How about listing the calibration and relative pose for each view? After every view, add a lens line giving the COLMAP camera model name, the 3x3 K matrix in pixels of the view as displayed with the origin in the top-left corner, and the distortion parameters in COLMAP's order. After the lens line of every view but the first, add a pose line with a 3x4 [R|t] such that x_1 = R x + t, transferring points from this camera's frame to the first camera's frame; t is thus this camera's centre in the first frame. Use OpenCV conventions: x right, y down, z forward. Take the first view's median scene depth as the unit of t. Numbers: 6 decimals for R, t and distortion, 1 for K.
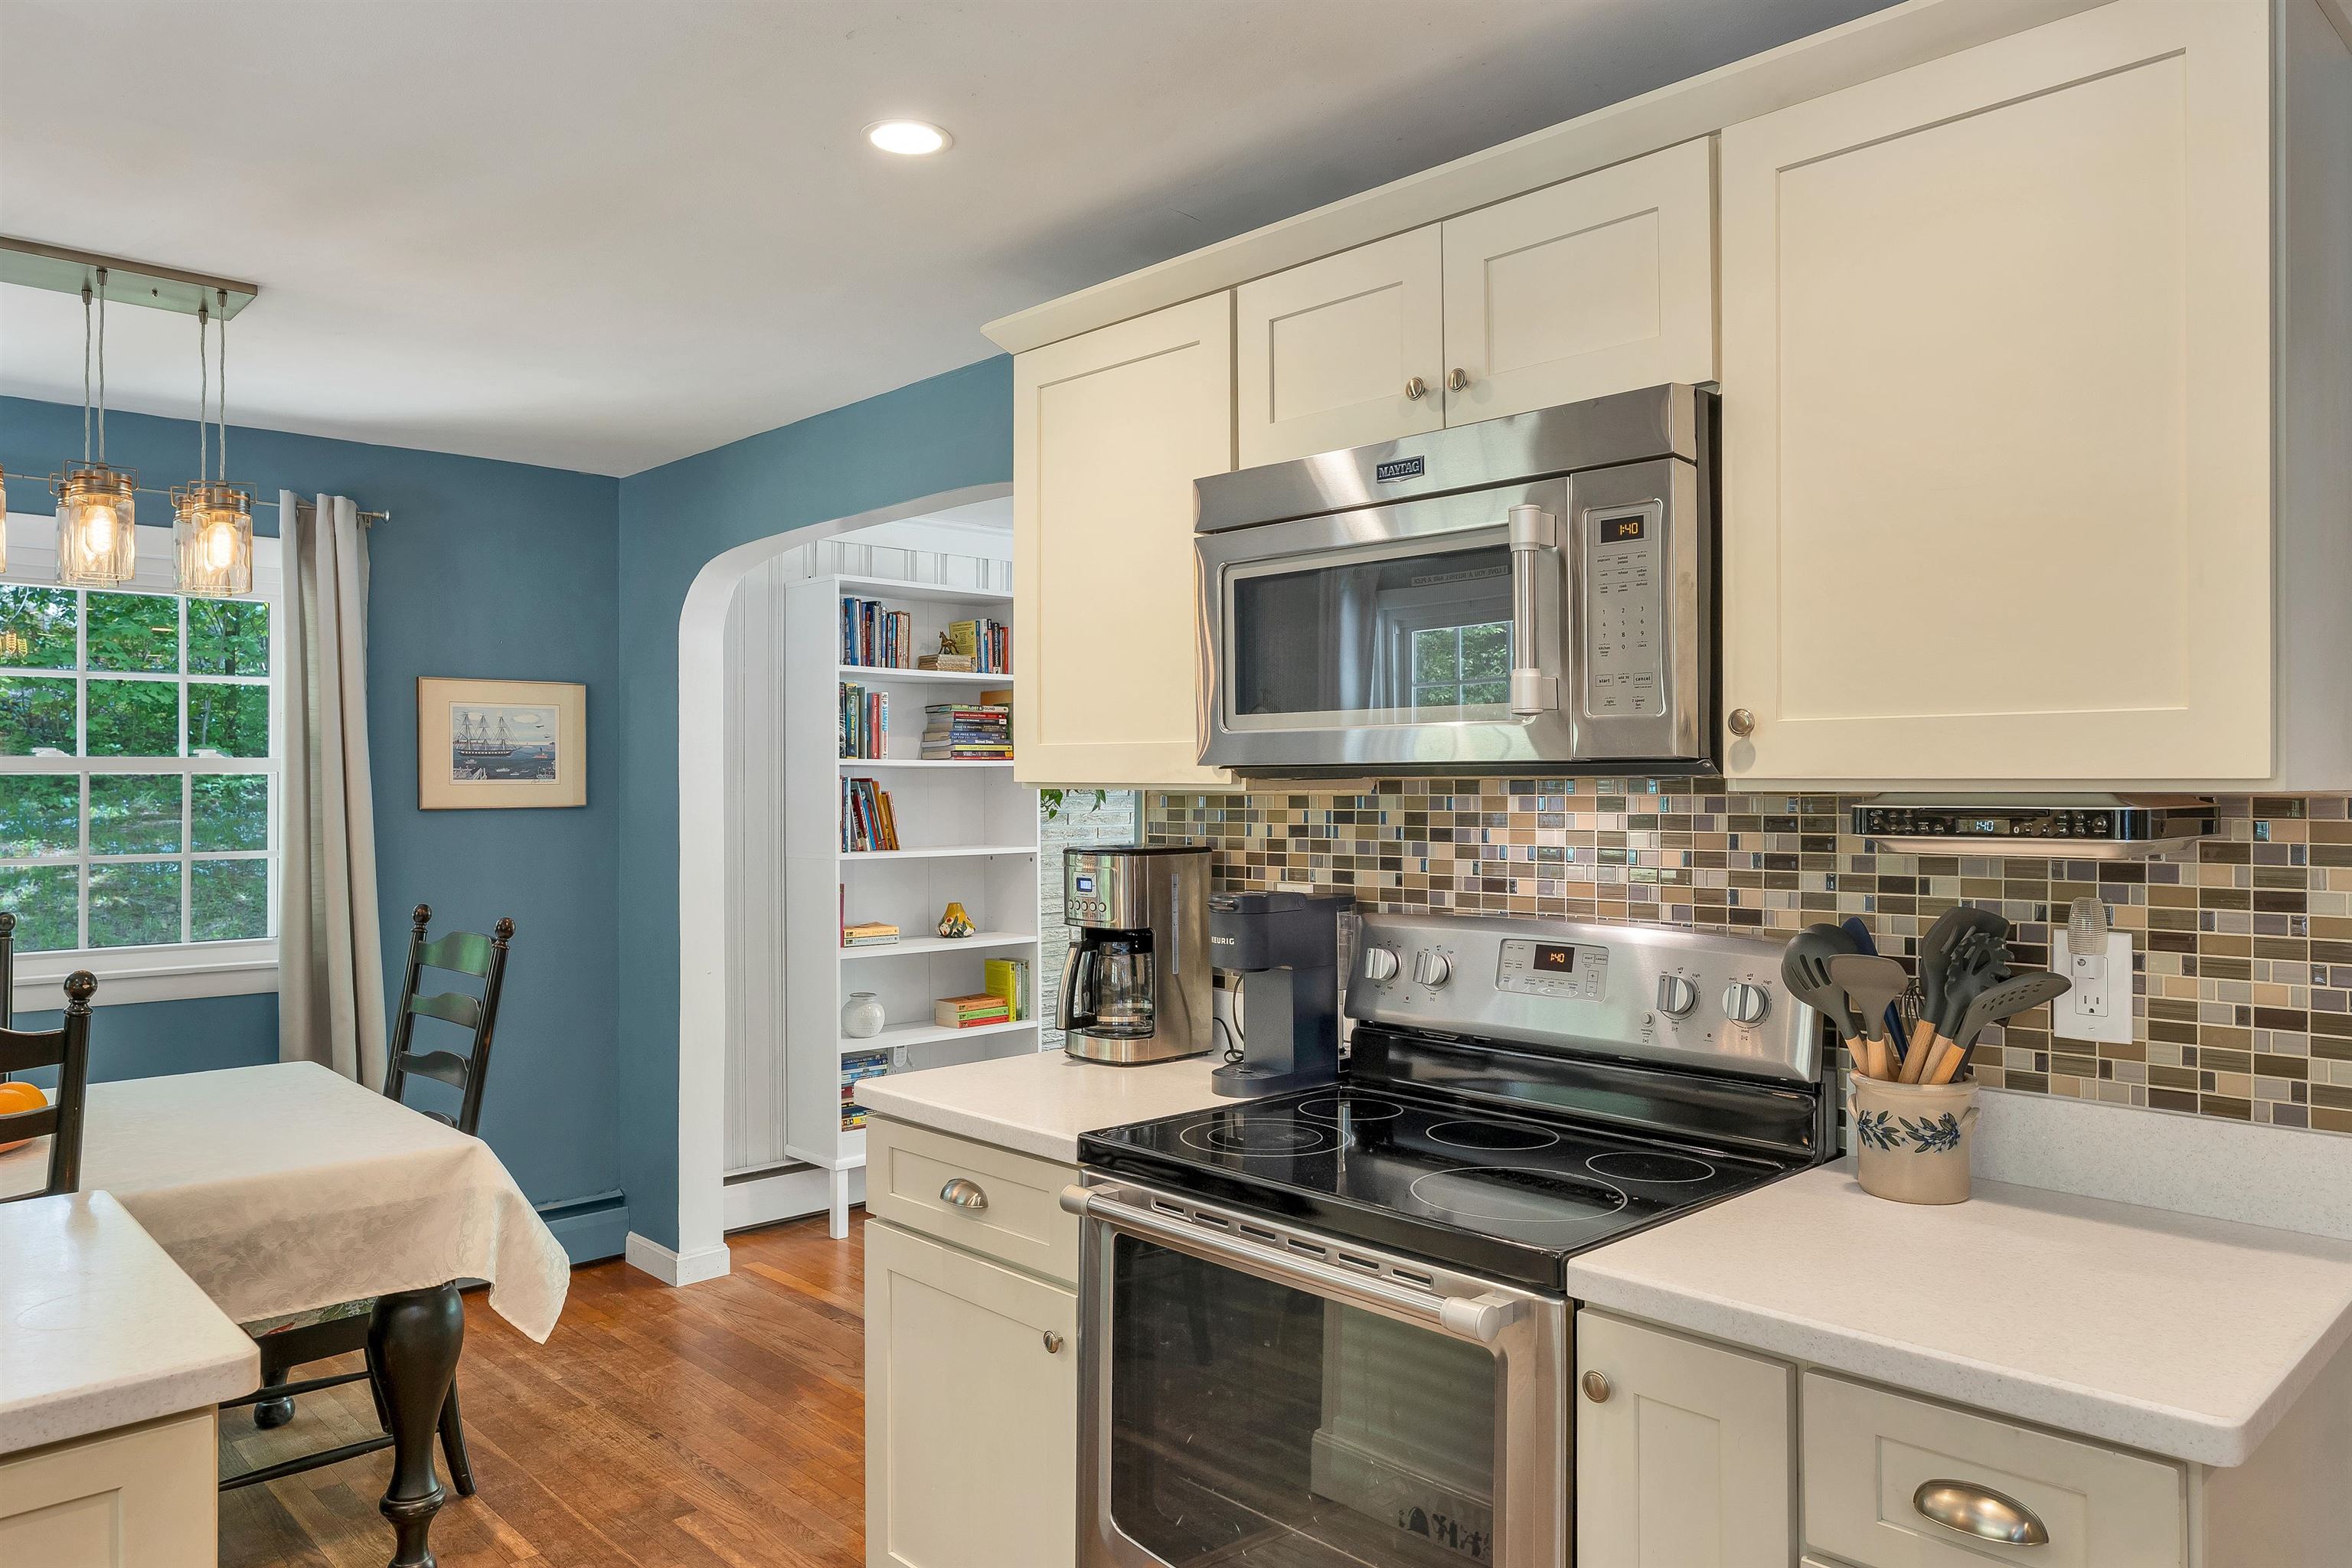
lens RADIAL K [[1577.4, 0, 1162.9], [0, 1577.4, 779.5], [0, 0, 1]] dist [-0.000845, 0.000022]
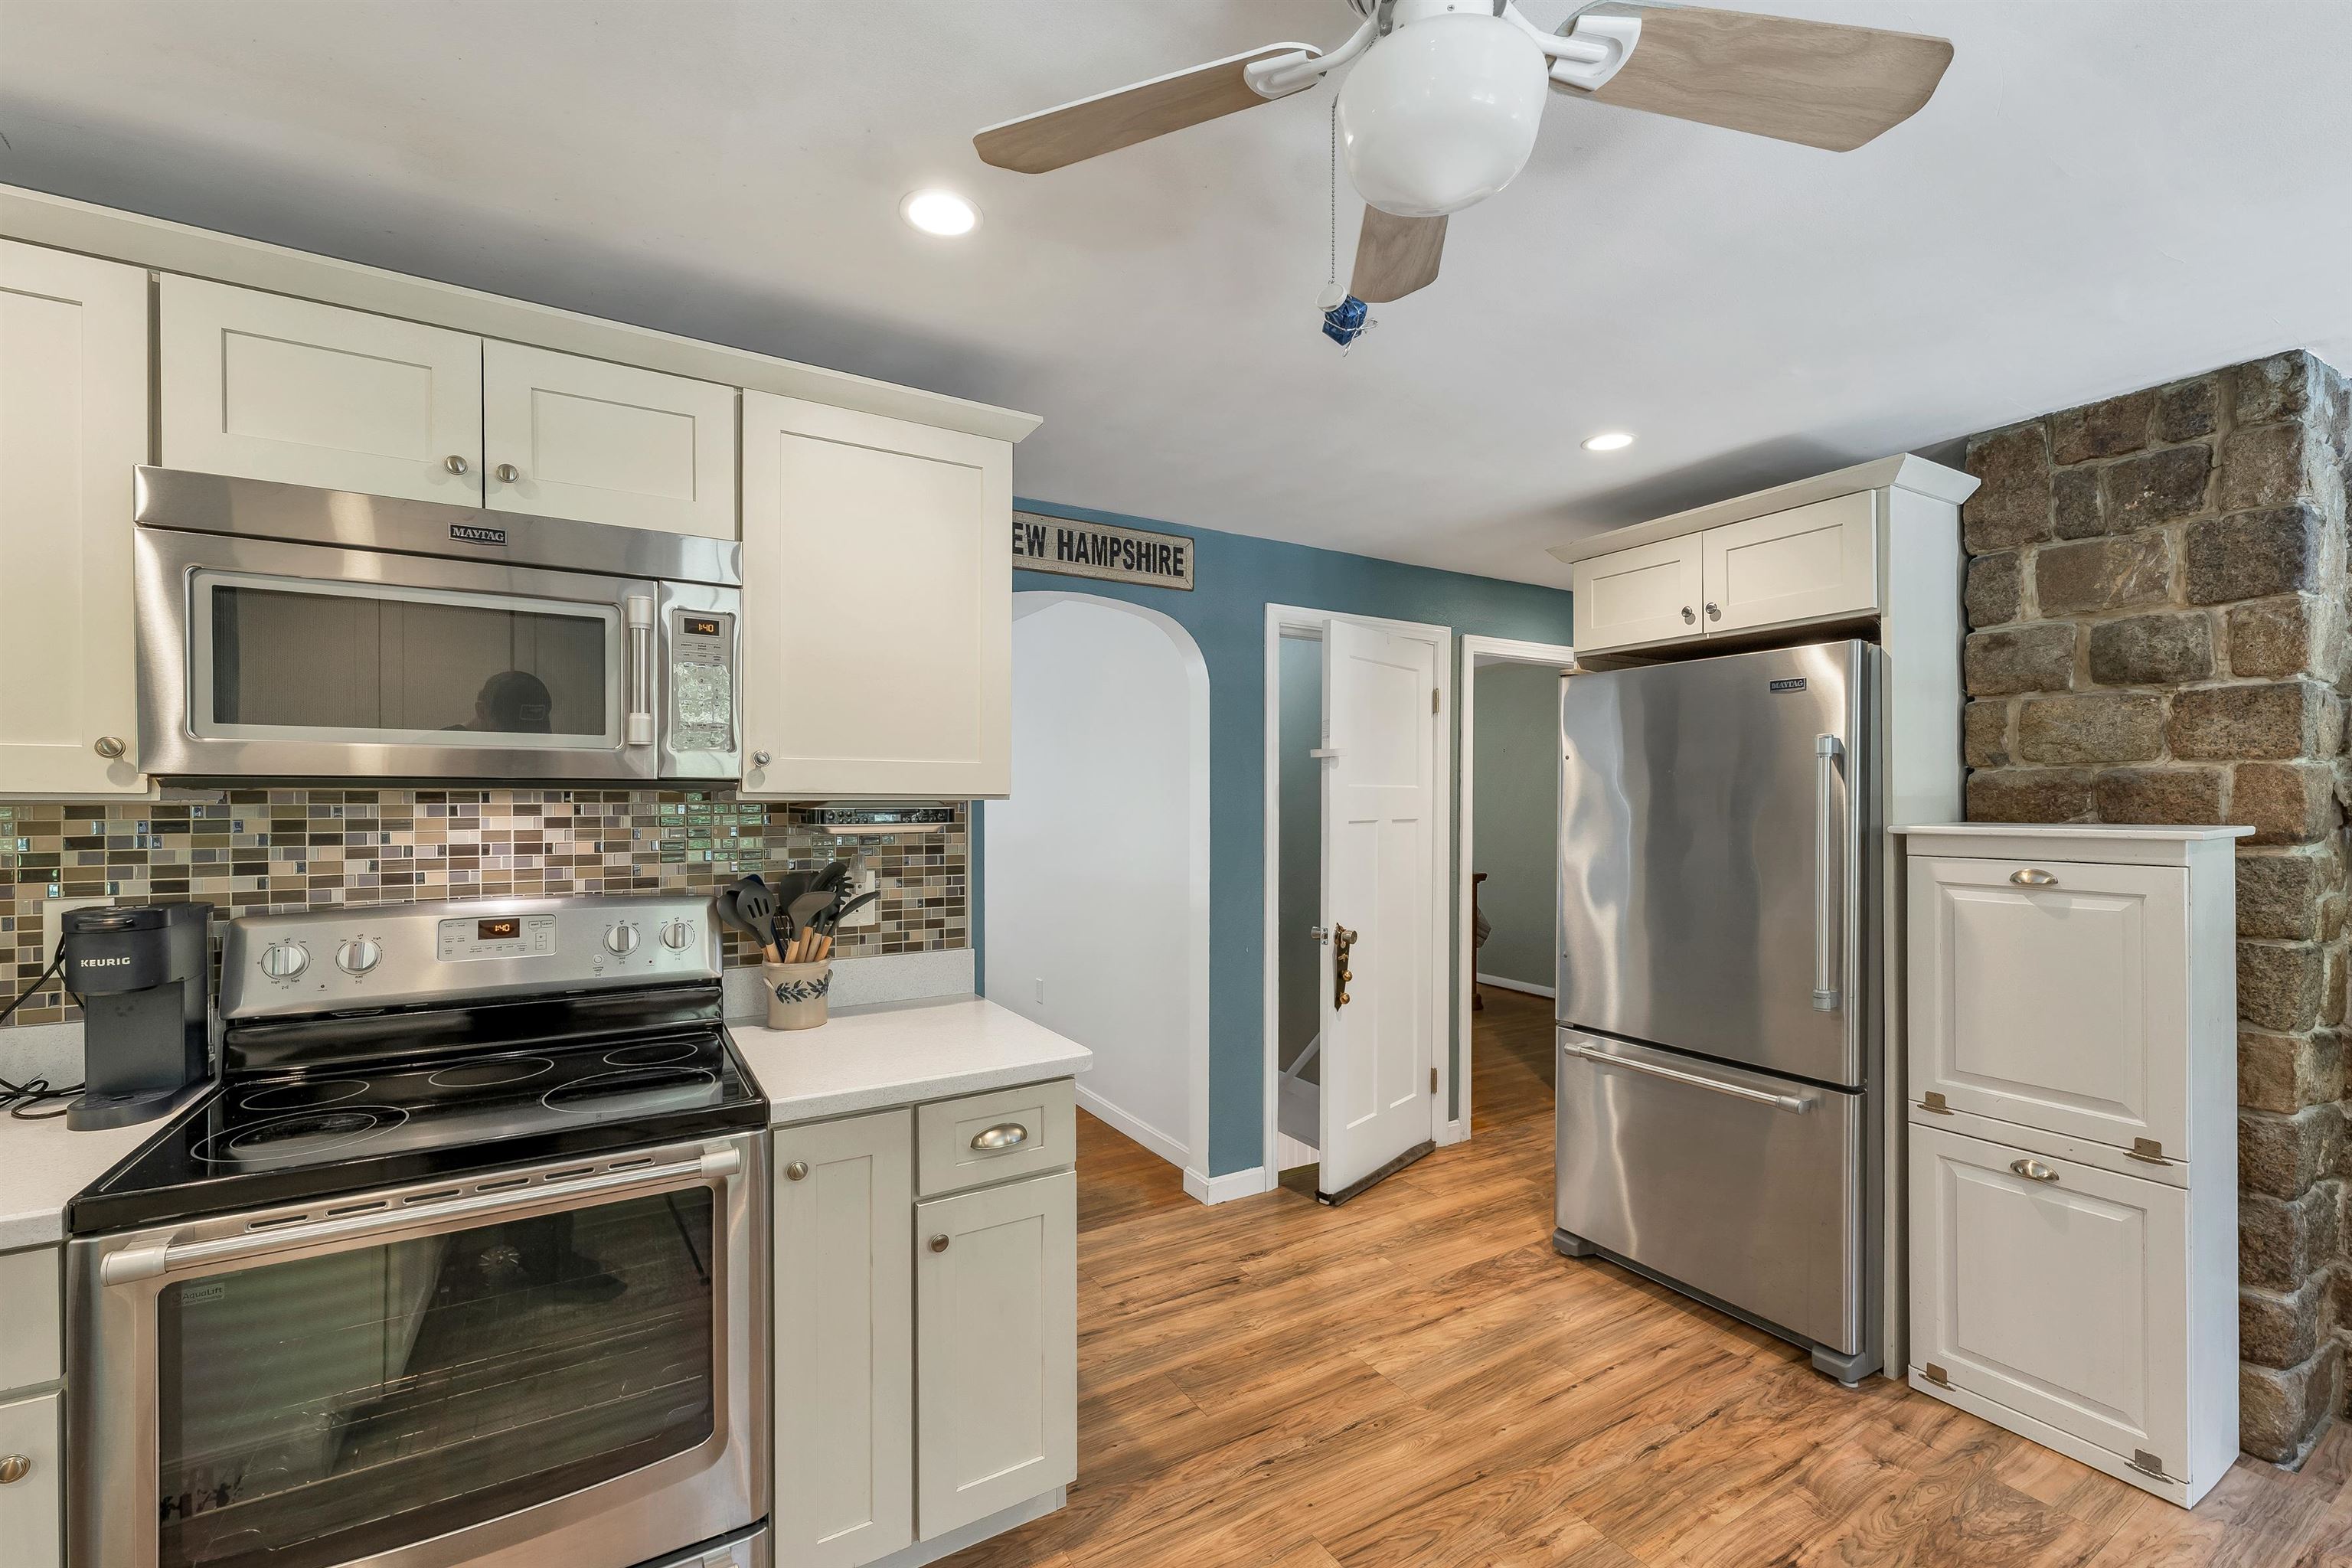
lens RADIAL K [[972.6, 0, 1167.1], [0, 972.6, 801.5], [0, 0, 1]] dist [-0.000019, 0.000440]
pose [[0.211383, -0.000718, 0.977403, -0.386243], [-0.004399, 0.999989, 0.001686, 0.004214], [-0.977393, -0.004656, 0.211377, 0.268596]]
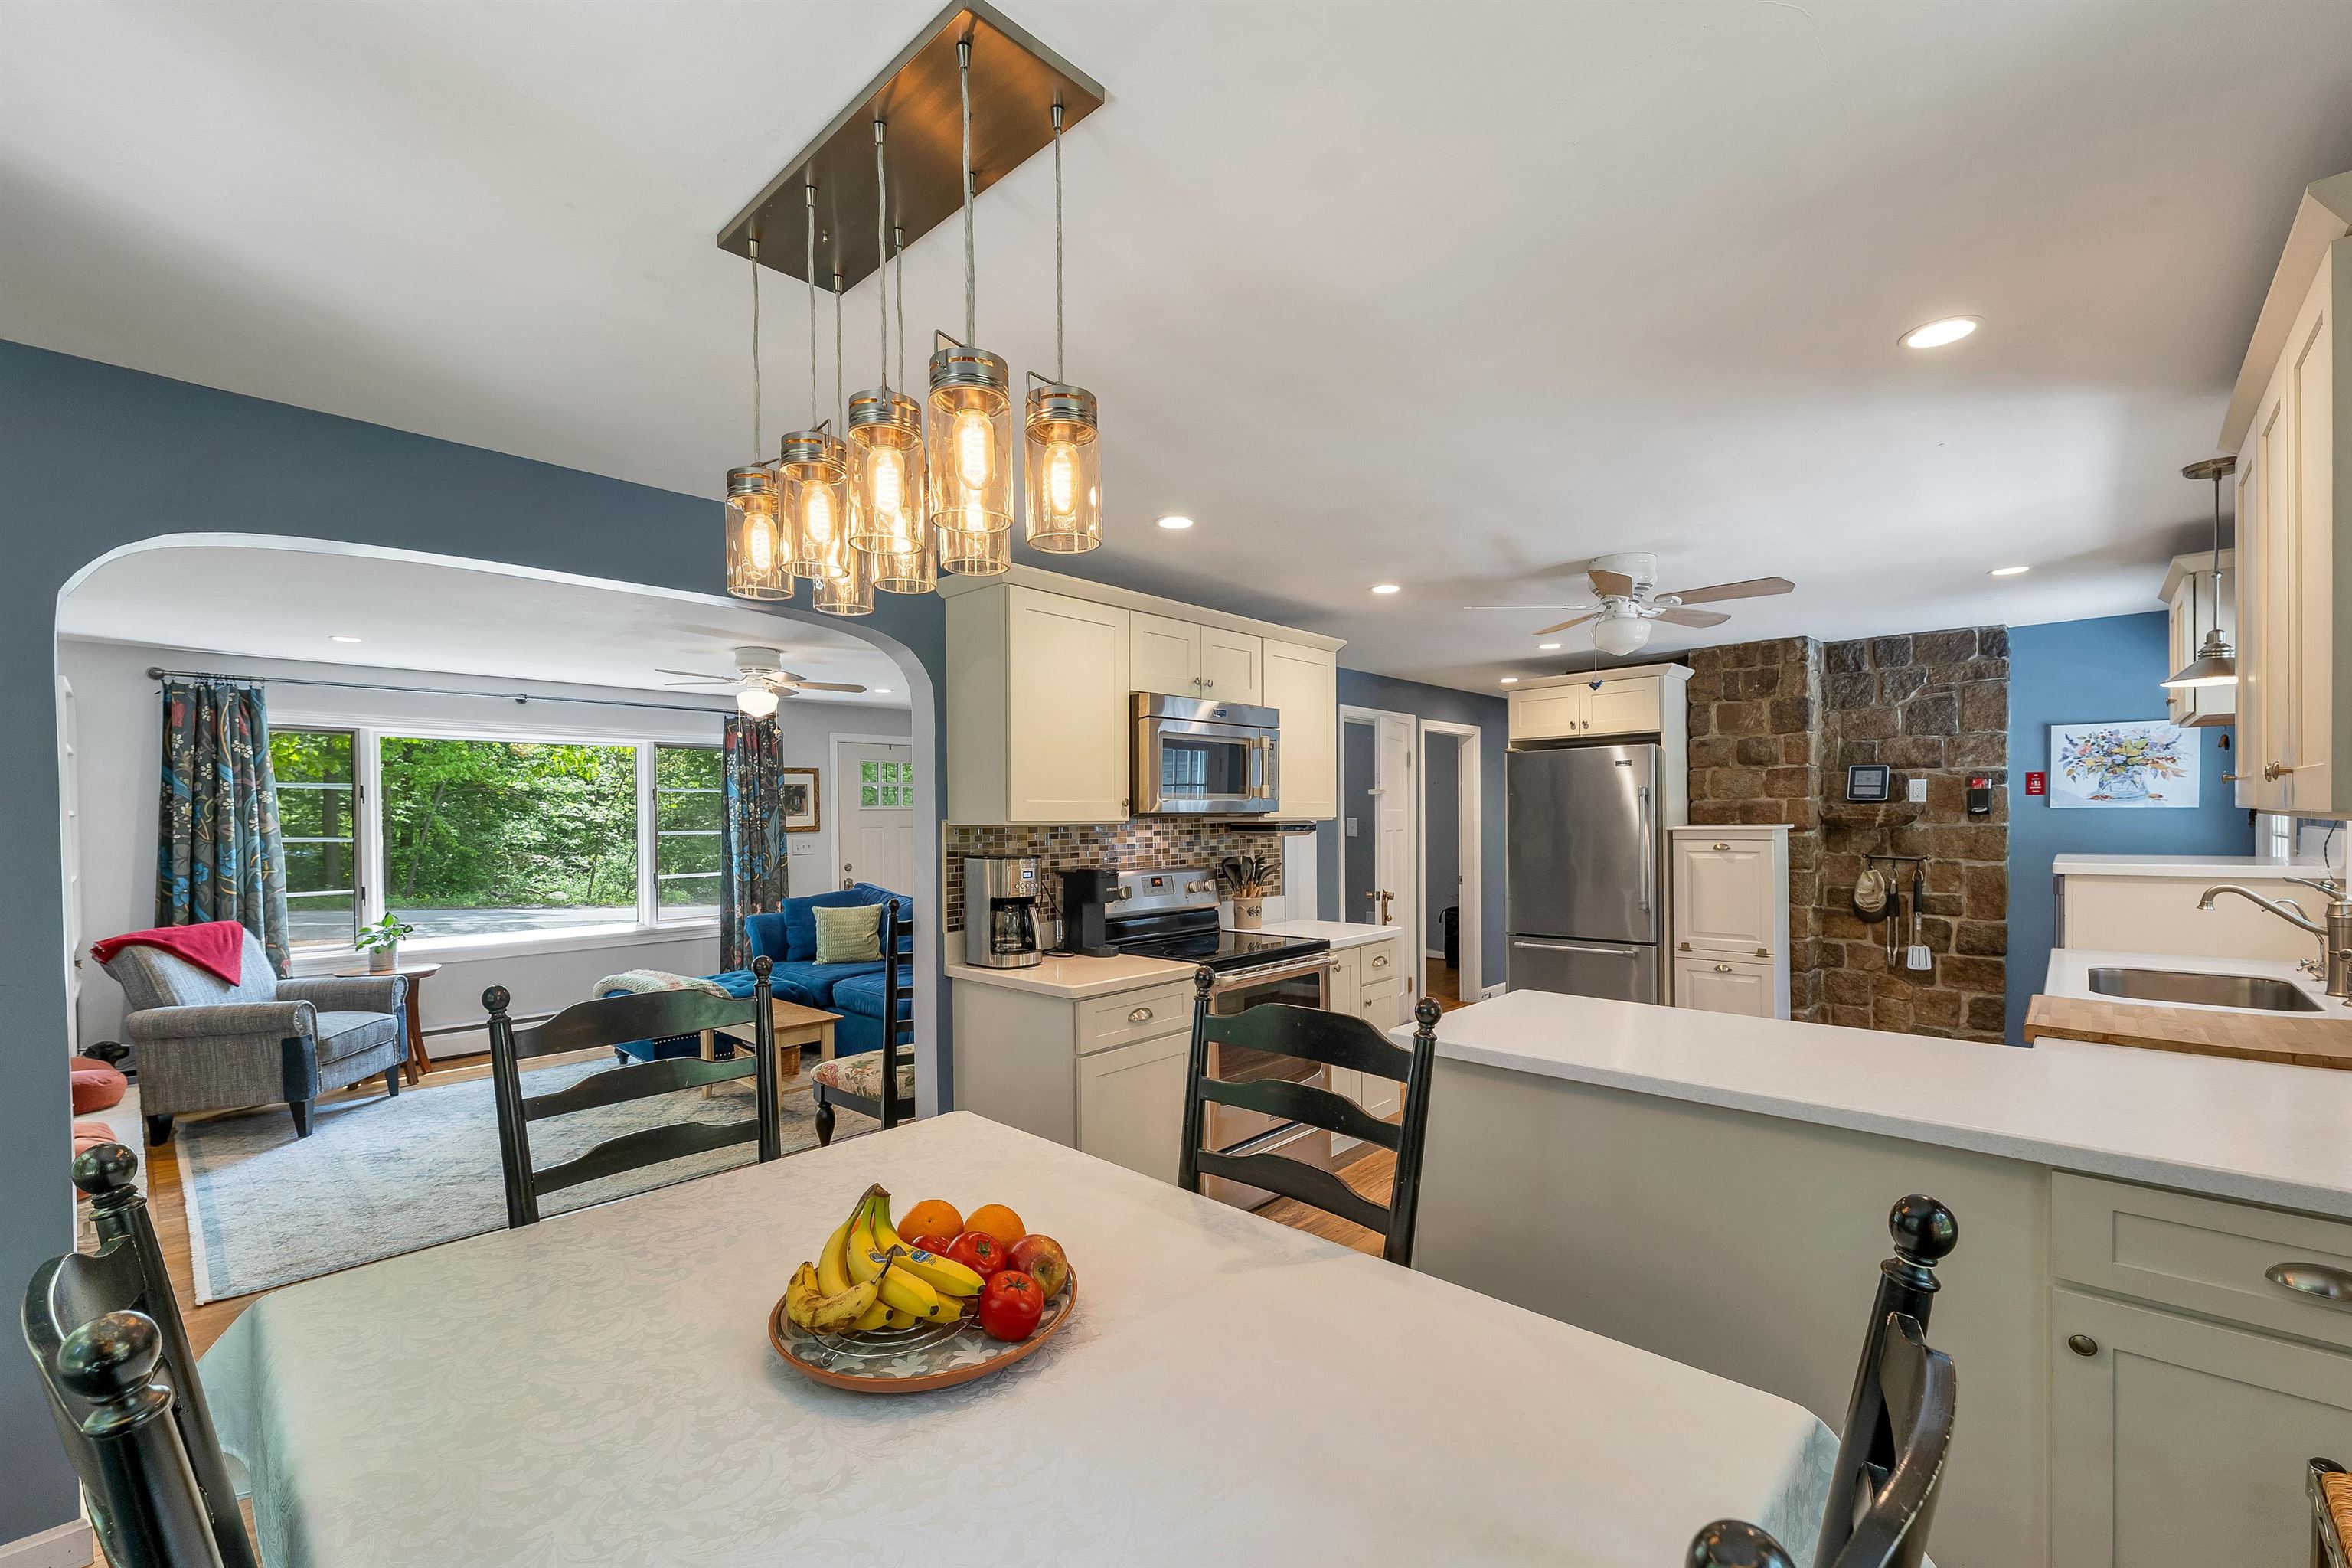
lens RADIAL K [[973.3, 0, 1175.3], [0, 973.3, 824.2], [0, 0, 1]] dist [0.000295, -0.000138]
pose [[-0.065808, -0.005130, 0.997819, -1.368667], [0.007838, 0.999953, 0.005658, 0.000419], [-0.997802, 0.008193, -0.065765, 0.993684]]
